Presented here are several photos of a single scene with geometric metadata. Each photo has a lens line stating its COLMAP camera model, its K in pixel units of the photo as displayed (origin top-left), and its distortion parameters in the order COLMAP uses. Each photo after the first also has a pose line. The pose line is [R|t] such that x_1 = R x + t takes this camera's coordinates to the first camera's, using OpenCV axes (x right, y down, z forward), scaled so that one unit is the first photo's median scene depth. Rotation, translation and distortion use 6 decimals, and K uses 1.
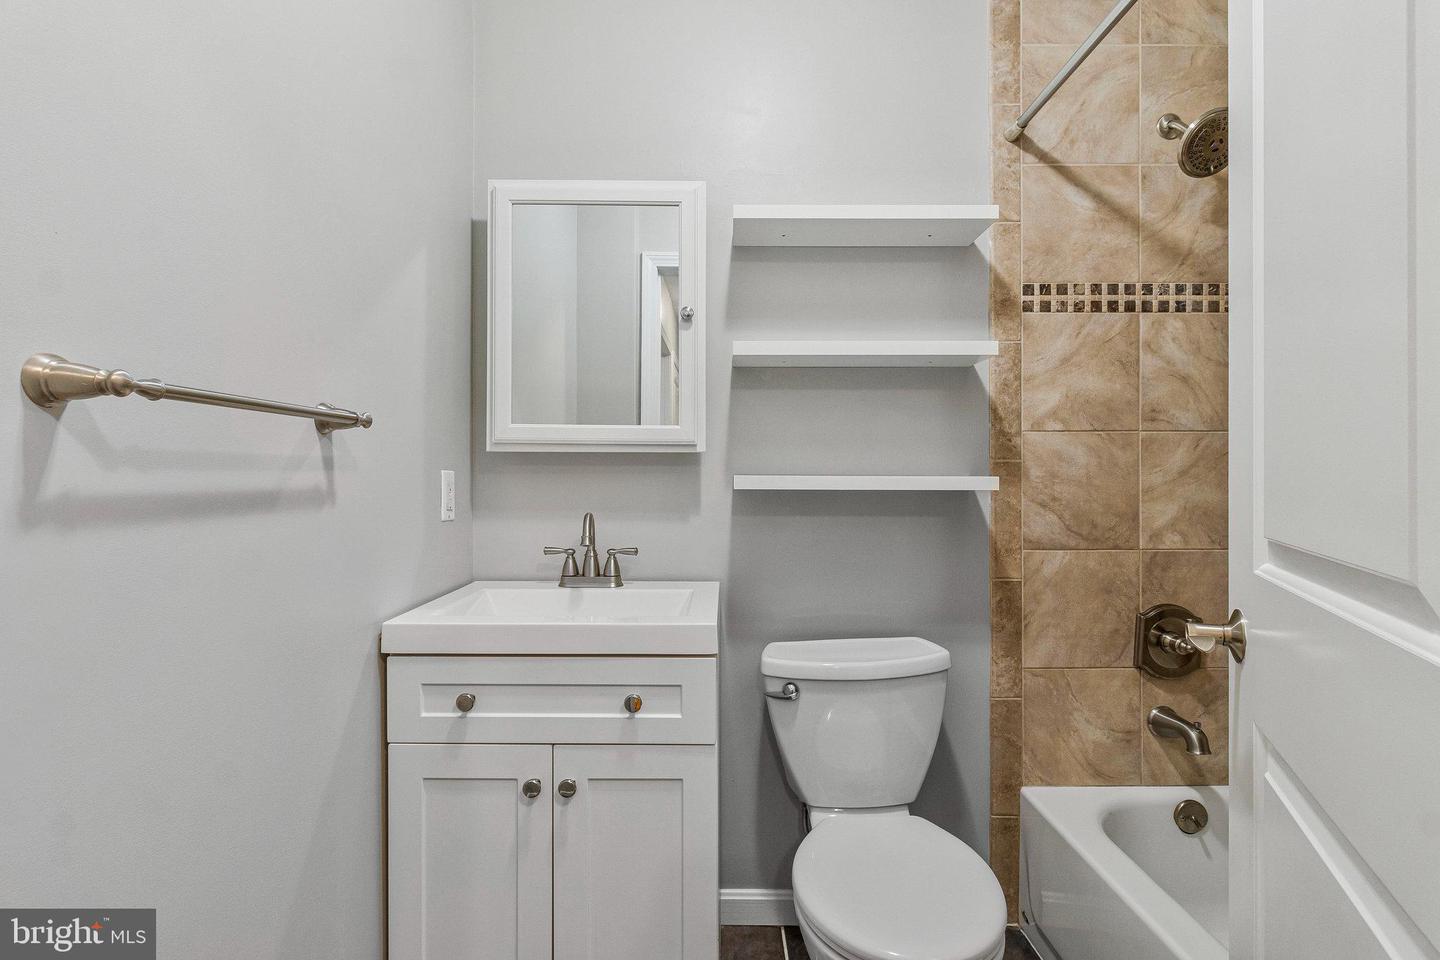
lens RADIAL K [[767.4, 0, 720.0], [0, 767.4, 480.0], [0, 0, 1]] dist [0.000952, 0.000128]
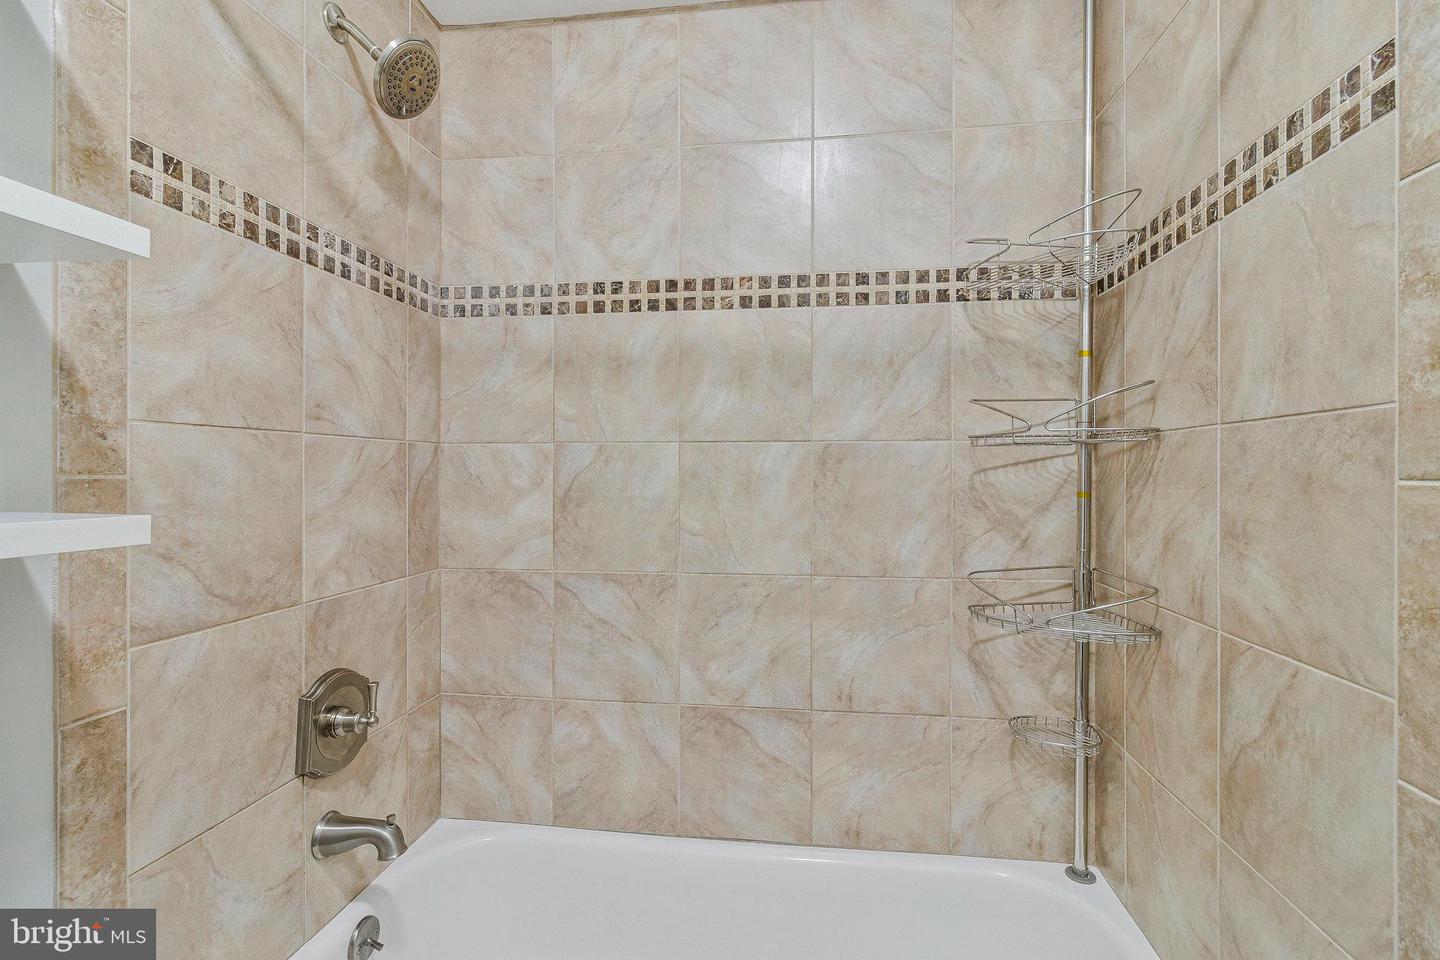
lens RADIAL K [[663.4, 0, 720.7], [0, 663.4, 470.4], [0, 0, 1]] dist [0.003059, 0.000265]
pose [[0.138783, 0.001865, 0.990321, 0.003991], [0.000471, 0.999998, -0.001949, -0.028494], [-0.990323, 0.000737, 0.138782, 0.542353]]
